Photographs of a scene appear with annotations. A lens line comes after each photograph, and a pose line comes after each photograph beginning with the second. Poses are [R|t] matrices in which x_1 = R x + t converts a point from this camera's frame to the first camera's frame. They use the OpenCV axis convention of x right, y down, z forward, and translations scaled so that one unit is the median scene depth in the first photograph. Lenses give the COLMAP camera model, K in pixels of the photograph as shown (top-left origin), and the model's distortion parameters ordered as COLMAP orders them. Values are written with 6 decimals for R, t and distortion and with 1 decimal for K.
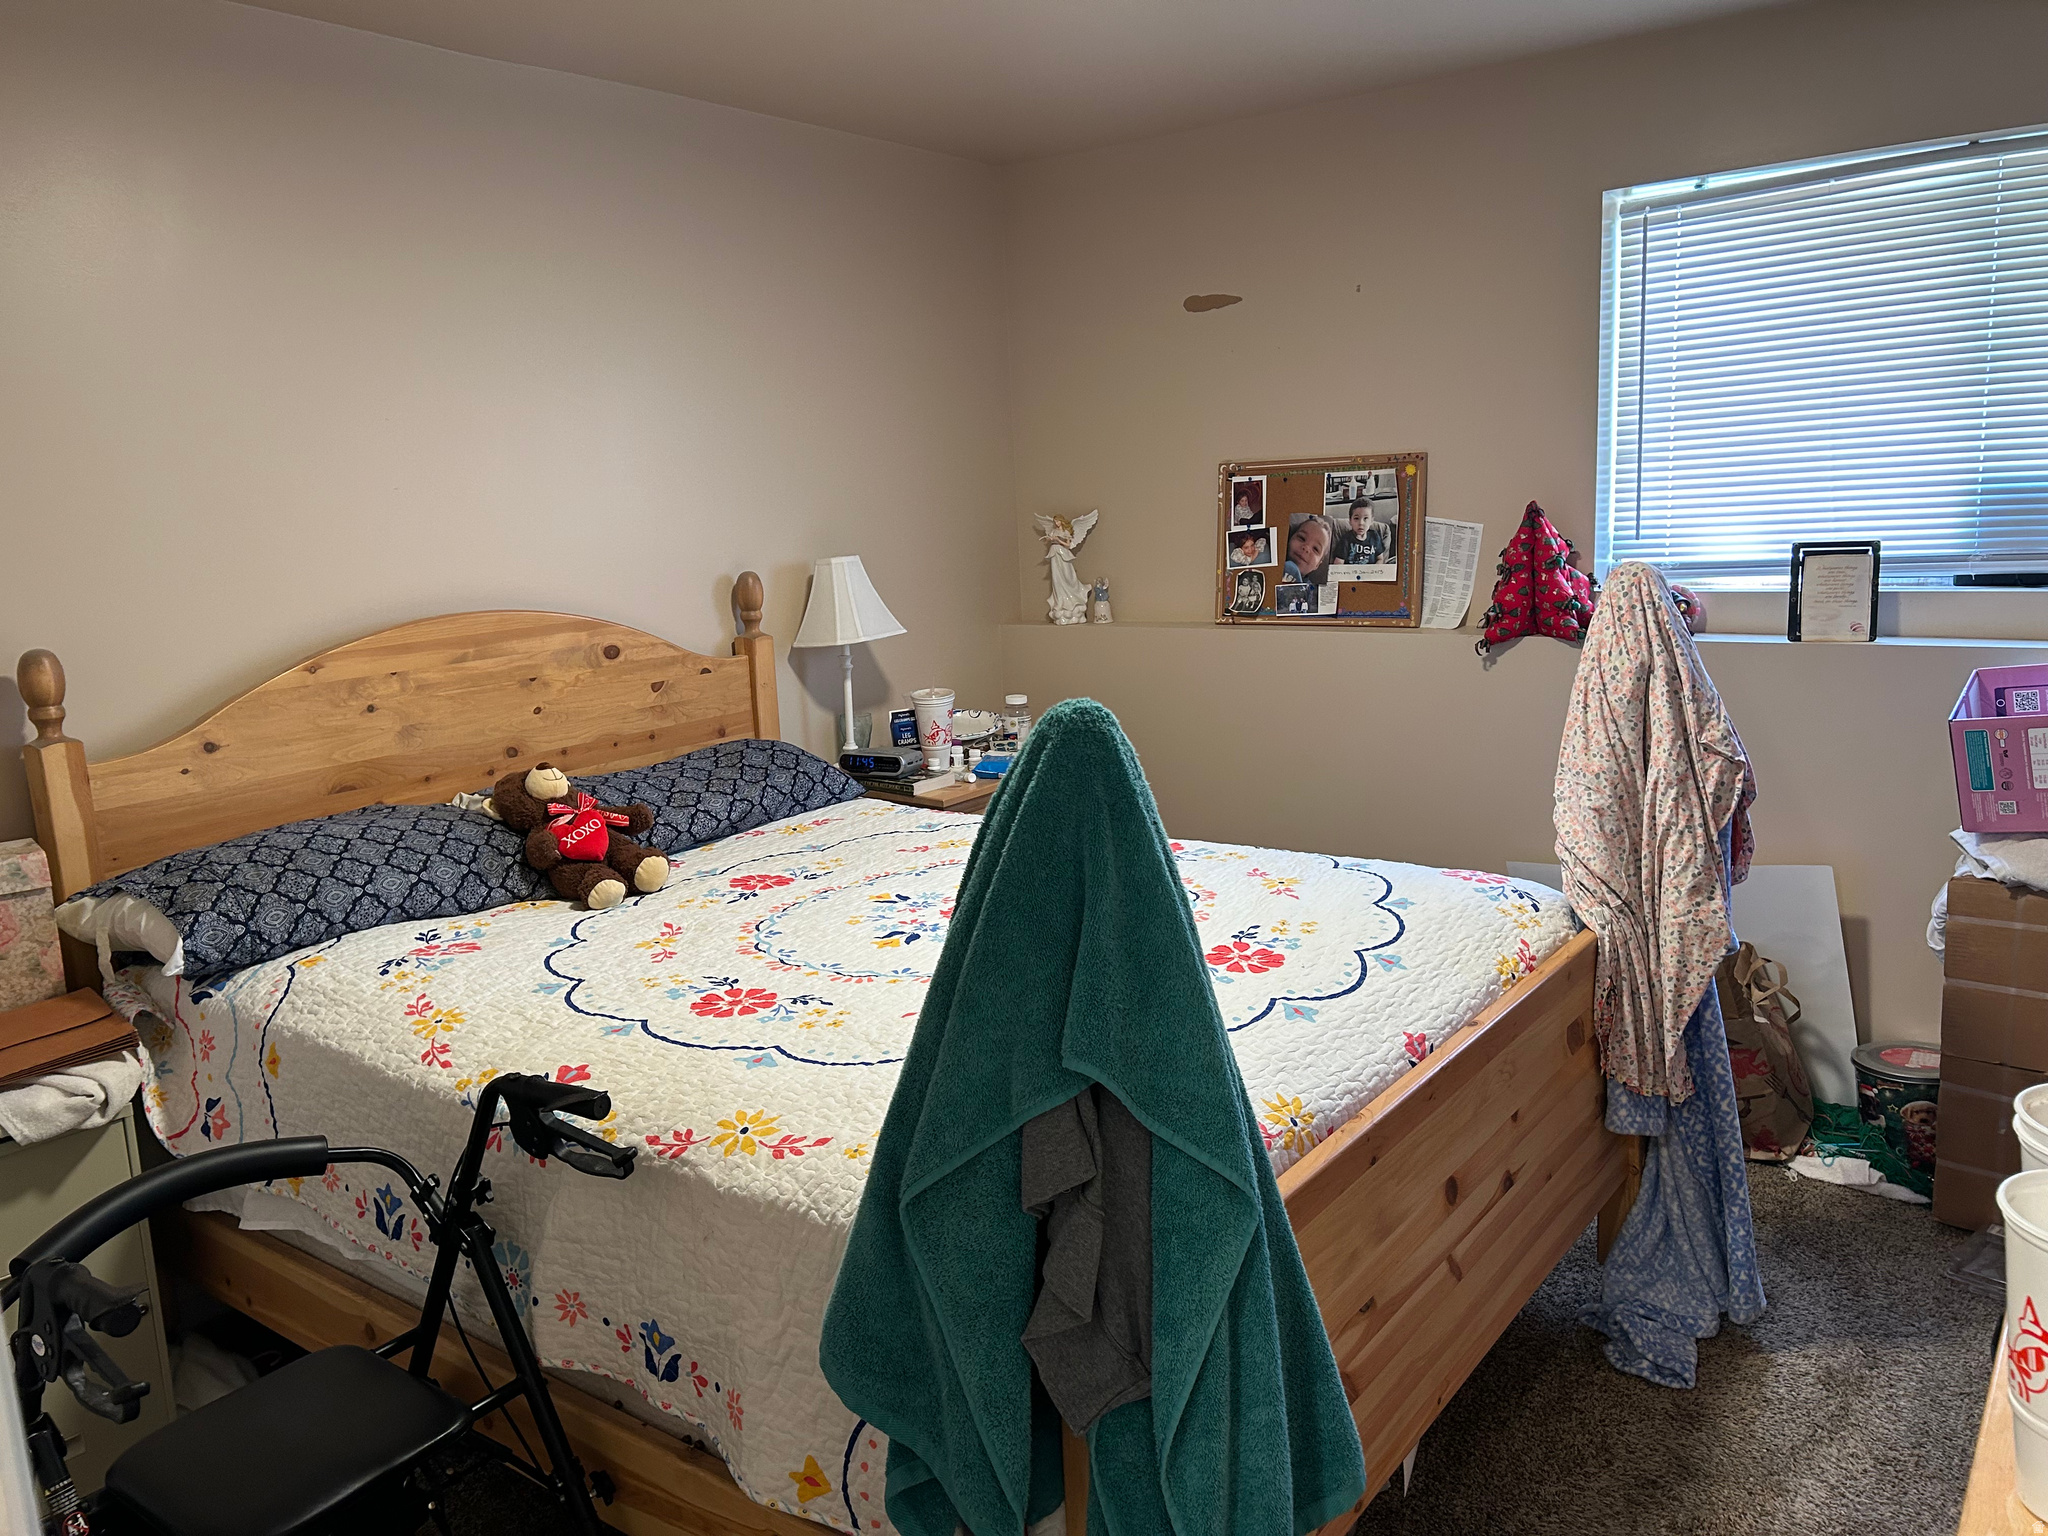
lens RADIAL K [[1562.7, 0, 1014.6], [0, 1562.7, 772.1], [0, 0, 1]] dist [0.058512, -0.061919]
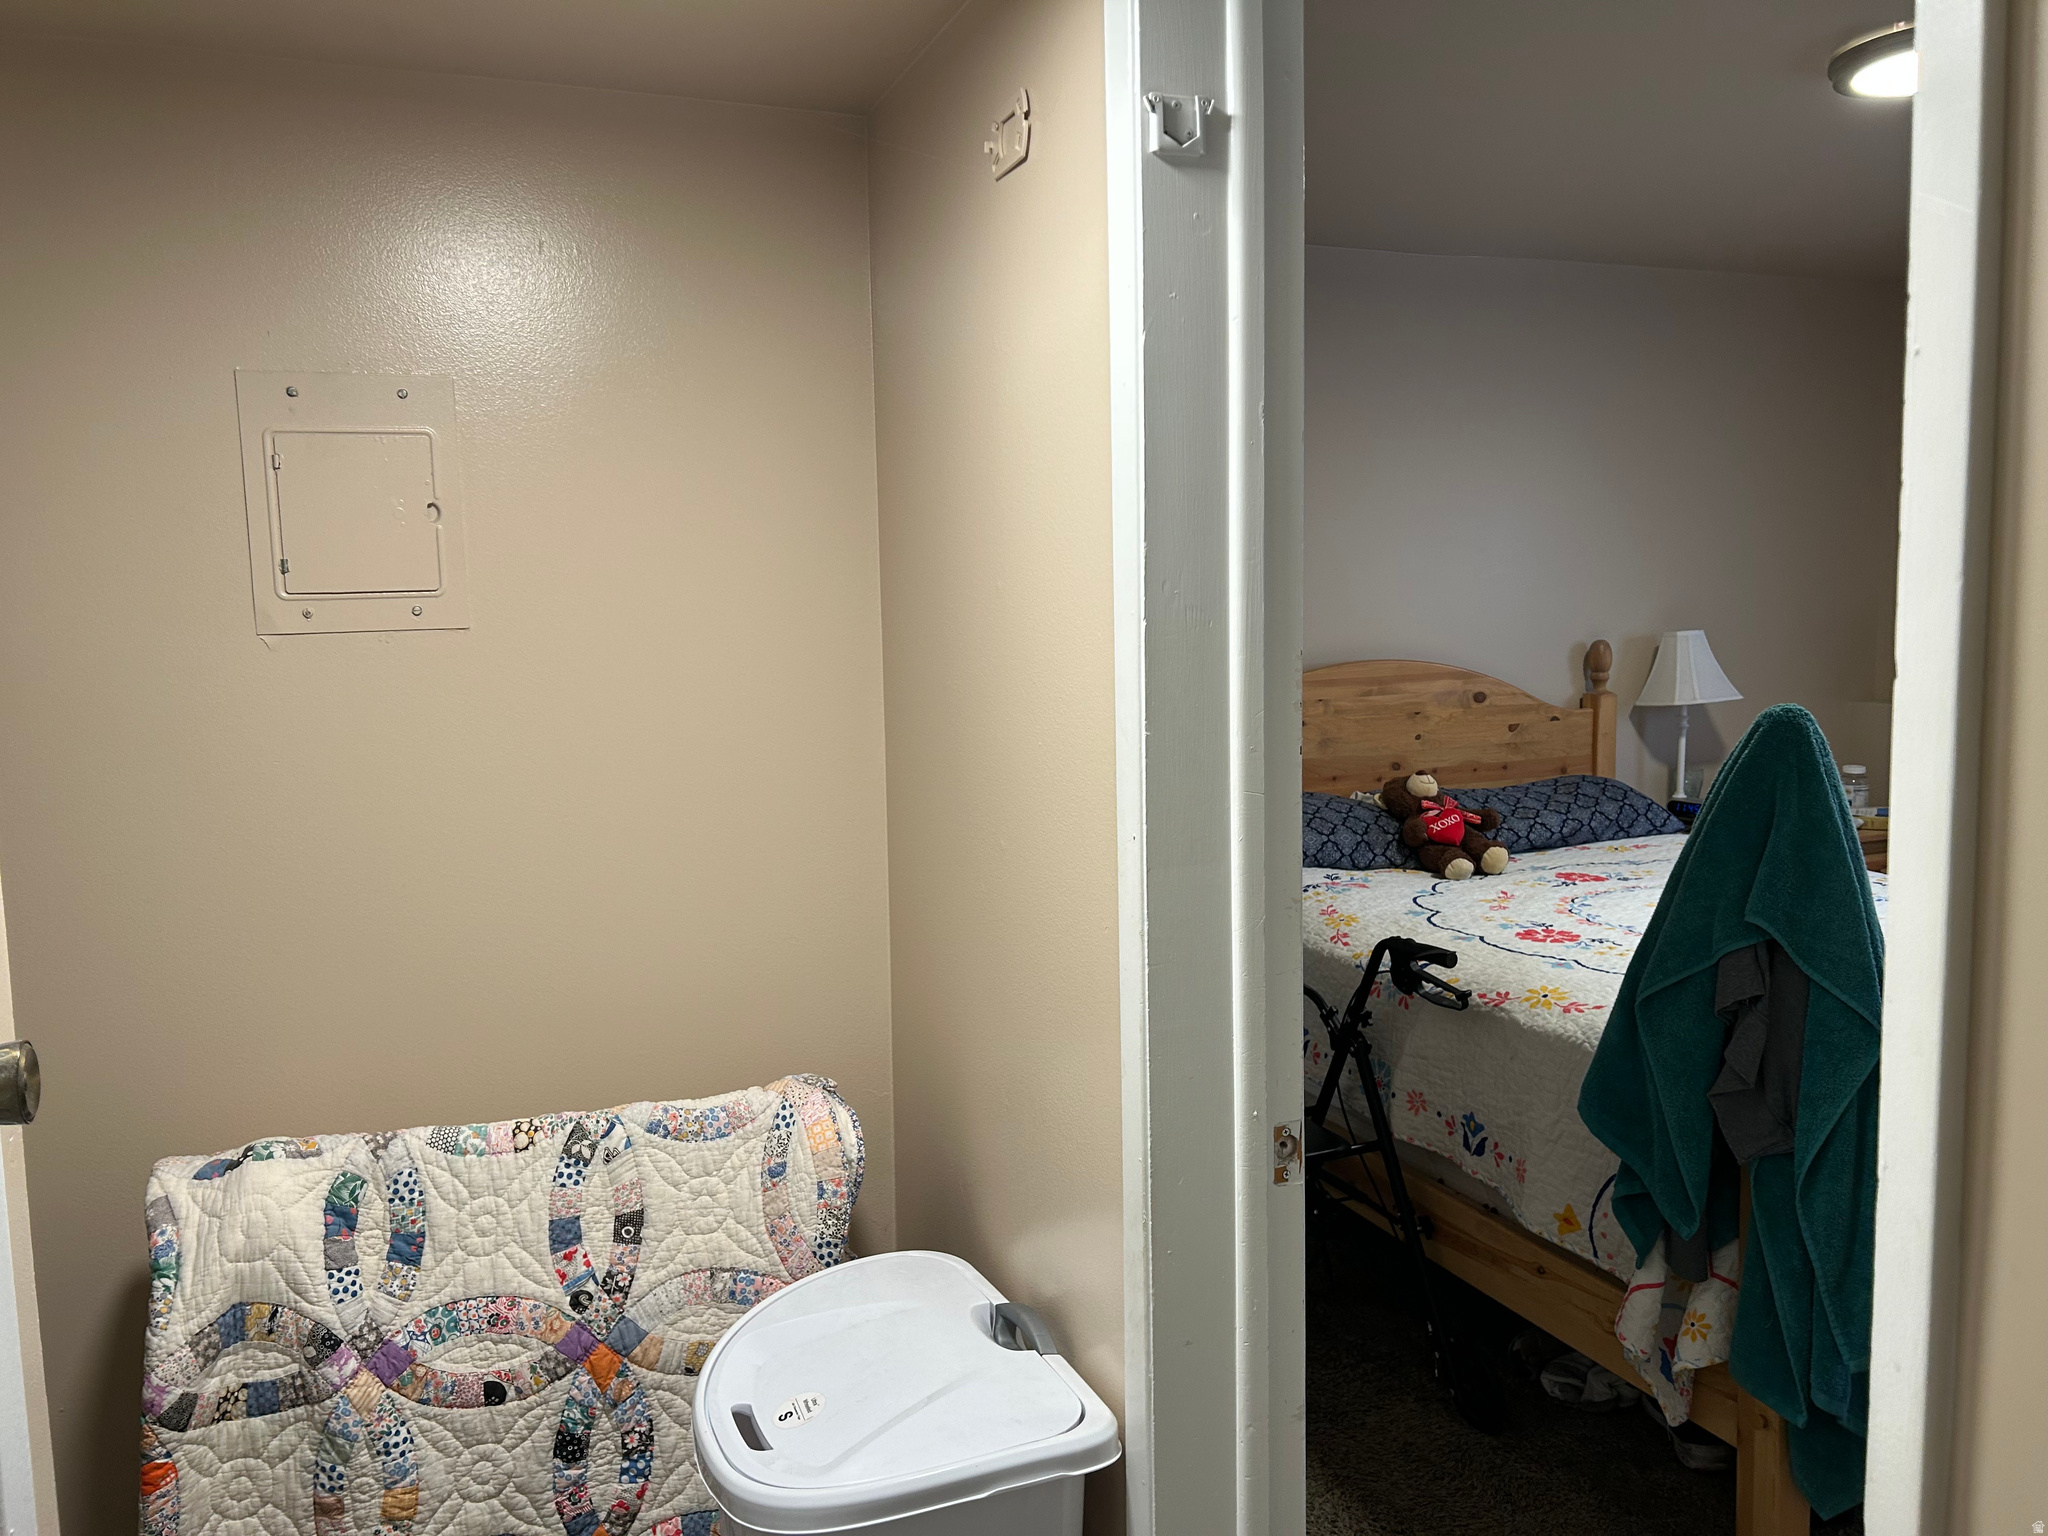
lens RADIAL K [[1562.7, 0, 1014.6], [0, 1562.7, 772.1], [0, 0, 1]] dist [0.058512, -0.061919]
pose [[0.859677, 0.086263, -0.503503, 0.081797], [-0.111568, 0.993550, -0.020268, 0.064642], [0.498507, 0.073599, 0.863756, -0.354767]]
